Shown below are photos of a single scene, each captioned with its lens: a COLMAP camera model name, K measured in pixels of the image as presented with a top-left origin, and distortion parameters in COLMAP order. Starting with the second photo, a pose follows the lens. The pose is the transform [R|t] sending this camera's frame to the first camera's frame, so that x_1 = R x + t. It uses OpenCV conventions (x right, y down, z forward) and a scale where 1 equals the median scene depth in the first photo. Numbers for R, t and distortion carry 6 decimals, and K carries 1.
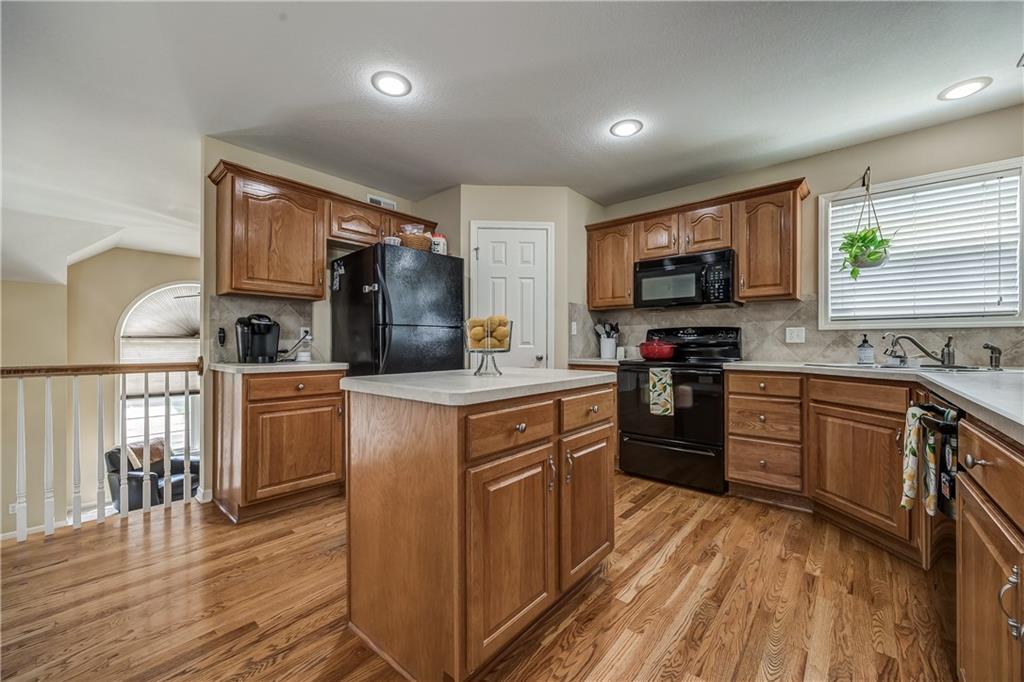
lens RADIAL K [[380.3, 0, 498.2], [0, 380.3, 344.2], [0, 0, 1]] dist [-0.000764, -0.000061]
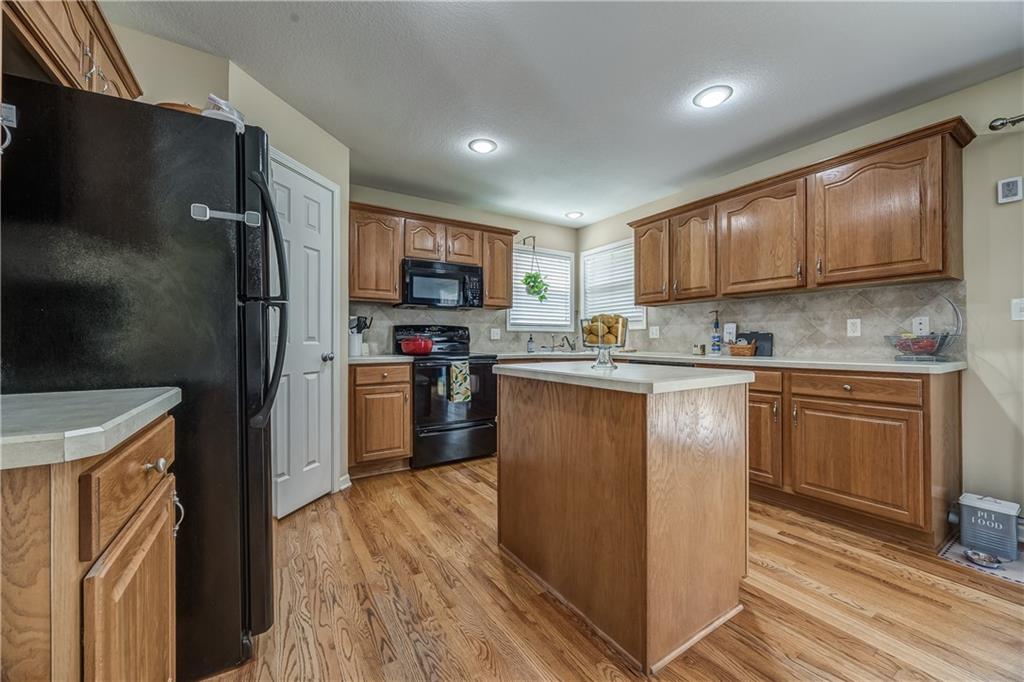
lens RADIAL K [[392.7, 0, 513.1], [0, 392.7, 339.2], [0, 0, 1]] dist [0.000090, -0.000085]
pose [[0.284969, 0.002869, 0.958532, -0.674880], [-0.000956, 0.999996, -0.002709, 0.000419], [-0.958536, -0.000145, 0.284971, 0.533833]]
